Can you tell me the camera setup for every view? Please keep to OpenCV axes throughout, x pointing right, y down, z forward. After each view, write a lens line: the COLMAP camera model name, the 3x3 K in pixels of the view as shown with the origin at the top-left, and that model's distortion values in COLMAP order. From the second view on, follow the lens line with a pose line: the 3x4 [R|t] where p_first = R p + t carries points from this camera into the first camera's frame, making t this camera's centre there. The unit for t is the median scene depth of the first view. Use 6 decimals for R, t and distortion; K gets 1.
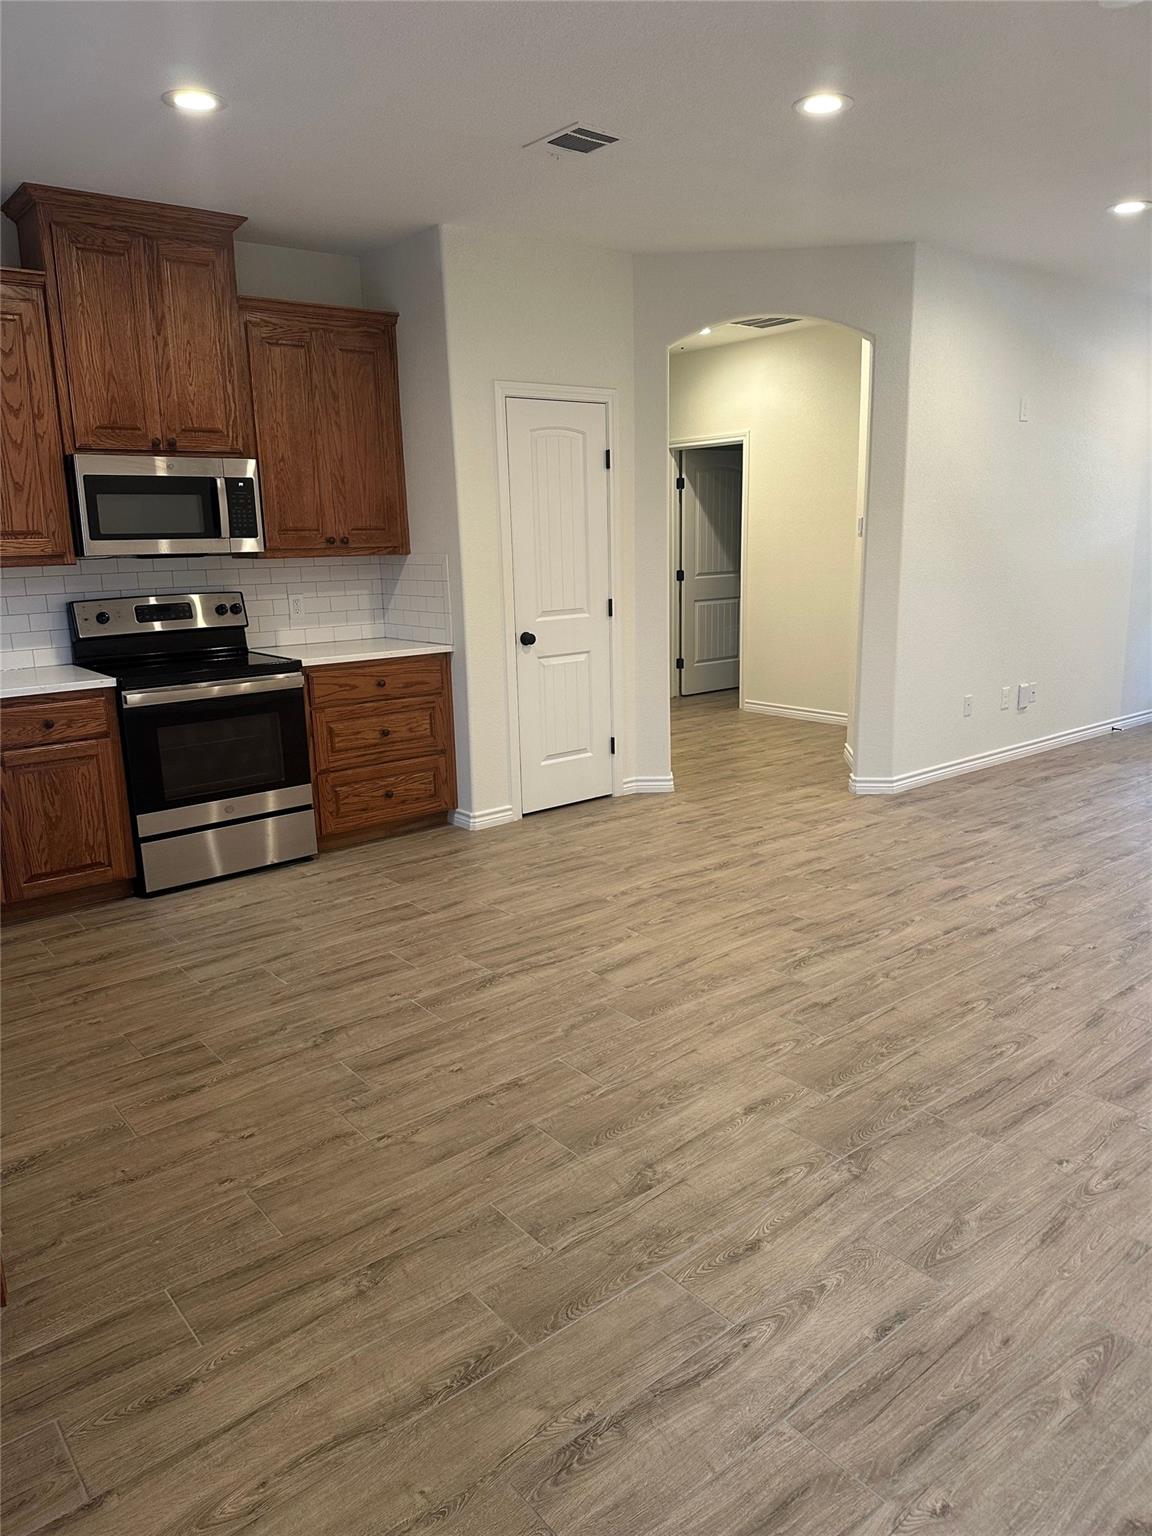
lens RADIAL K [[1063.0, 0, 579.4], [0, 1063.0, 768.7], [0, 0, 1]] dist [0.113136, -0.191950]
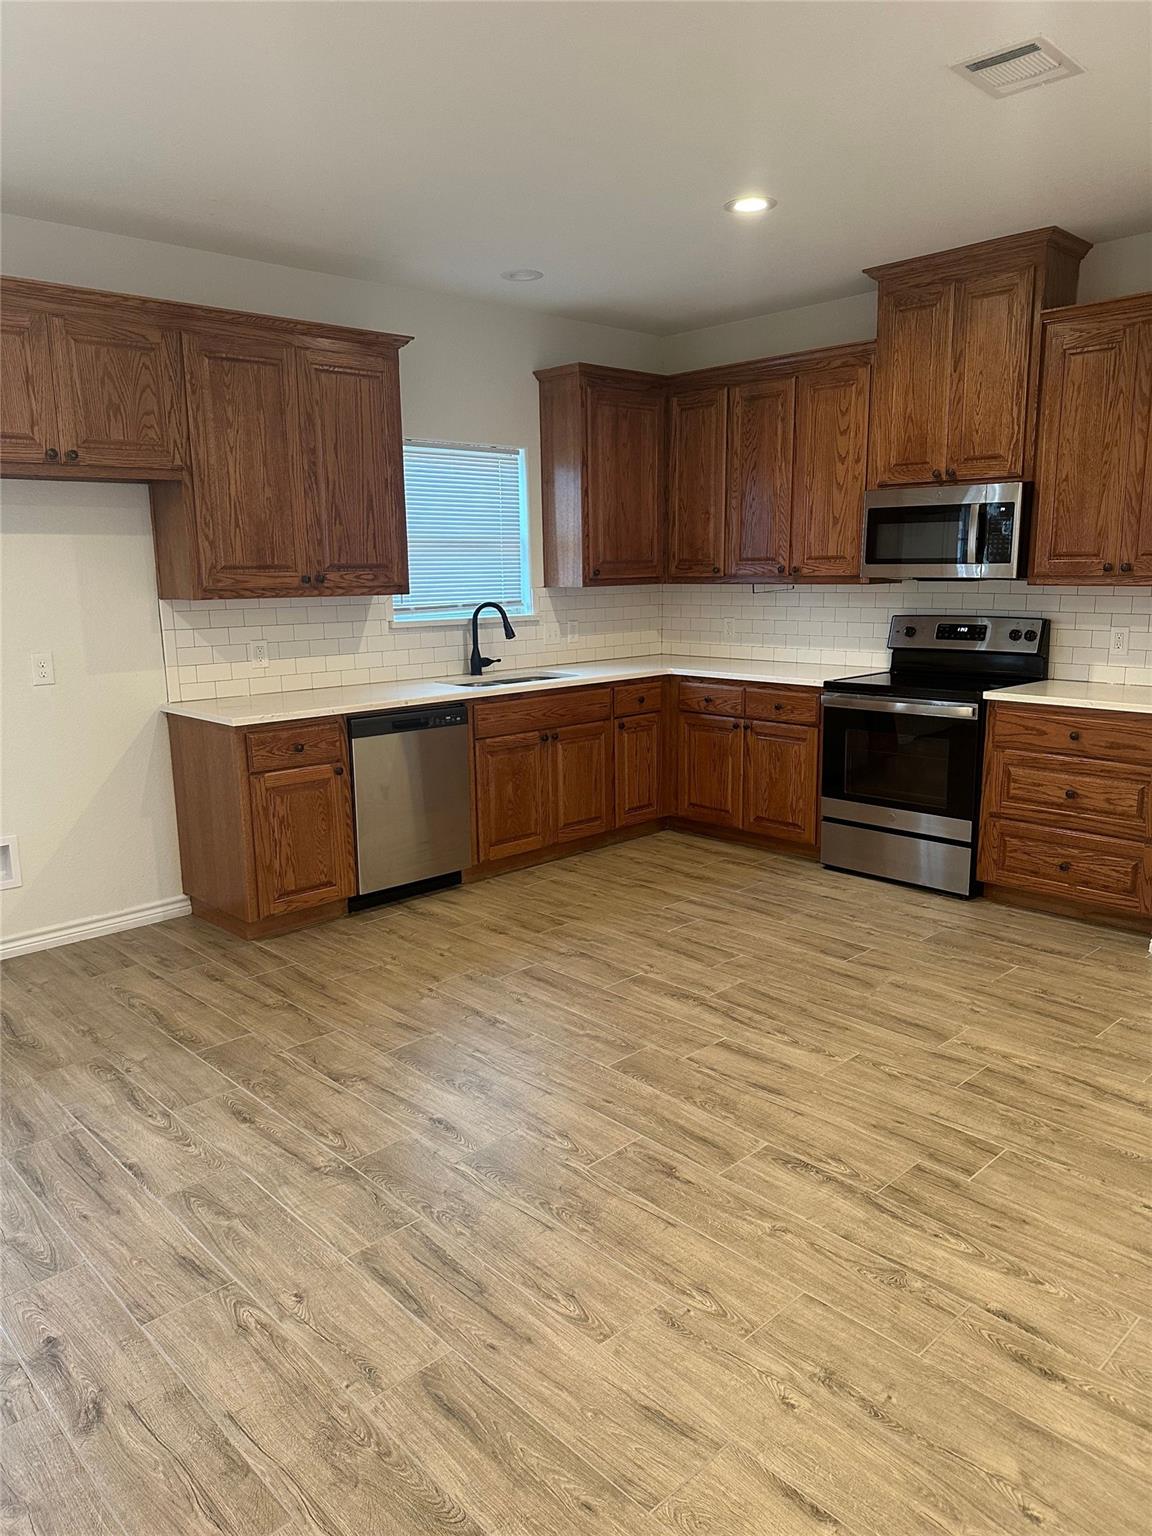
lens RADIAL K [[1063.0, 0, 579.4], [0, 1063.0, 768.7], [0, 0, 1]] dist [0.113136, -0.191950]
pose [[0.081516, 0.214935, -0.973221, 0.767872], [-0.211266, 0.958007, 0.193879, -0.170842], [0.974024, 0.189804, 0.123501, 0.639396]]
